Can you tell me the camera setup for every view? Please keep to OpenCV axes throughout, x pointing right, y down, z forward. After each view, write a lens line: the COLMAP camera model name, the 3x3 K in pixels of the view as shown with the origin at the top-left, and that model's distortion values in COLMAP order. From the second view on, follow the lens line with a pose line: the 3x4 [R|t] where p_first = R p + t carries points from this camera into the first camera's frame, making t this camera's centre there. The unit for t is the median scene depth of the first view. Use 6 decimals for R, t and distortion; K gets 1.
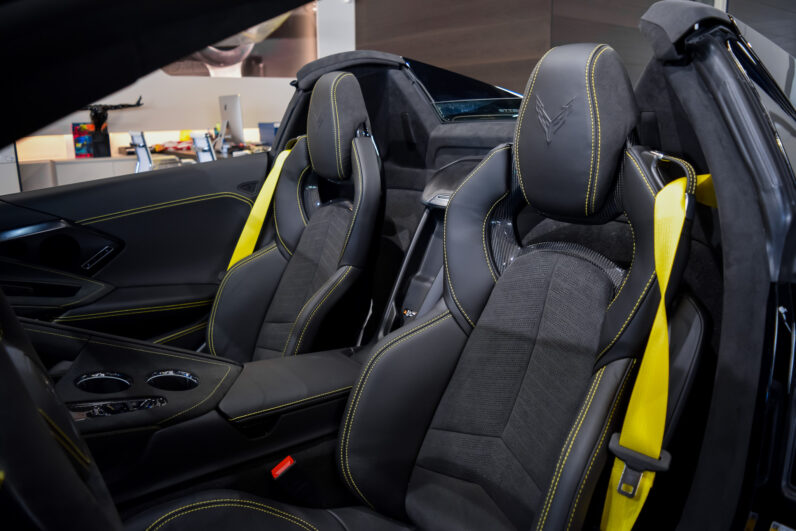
lens RADIAL K [[623.1, 0, 398.0], [0, 623.1, 265.5], [0, 0, 1]] dist [-0.086509, 0.002951]
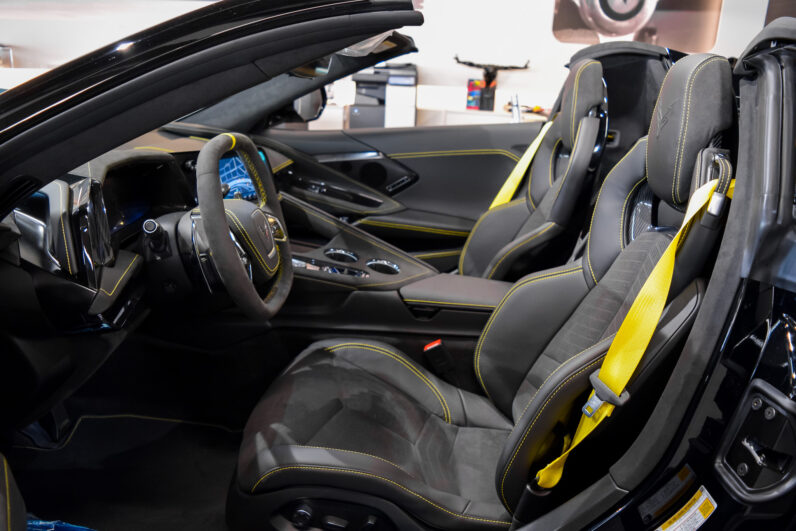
lens RADIAL K [[623.1, 0, 398.0], [0, 623.1, 265.5], [0, 0, 1]] dist [-0.086509, 0.002951]
pose [[0.795702, 0.231993, -0.559498, 0.321757], [-0.200655, 0.972542, 0.117894, 0.000559], [0.571486, 0.018458, 0.820404, -0.132710]]
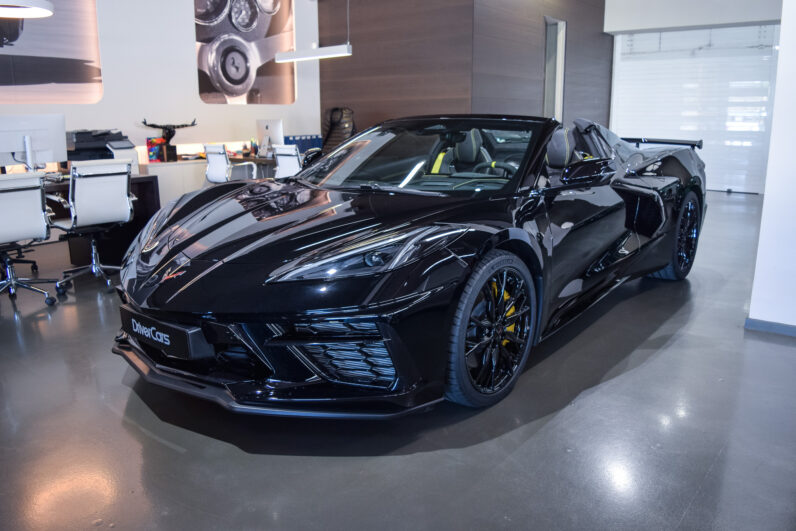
lens RADIAL K [[623.1, 0, 398.0], [0, 623.1, 265.5], [0, 0, 1]] dist [-0.086509, 0.002951]
pose [[0.968156, -0.055606, 0.244095, -1.102481], [0.057948, 0.998317, -0.002418, 0.317295], [-0.243550, 0.016486, 0.969748, -1.667850]]
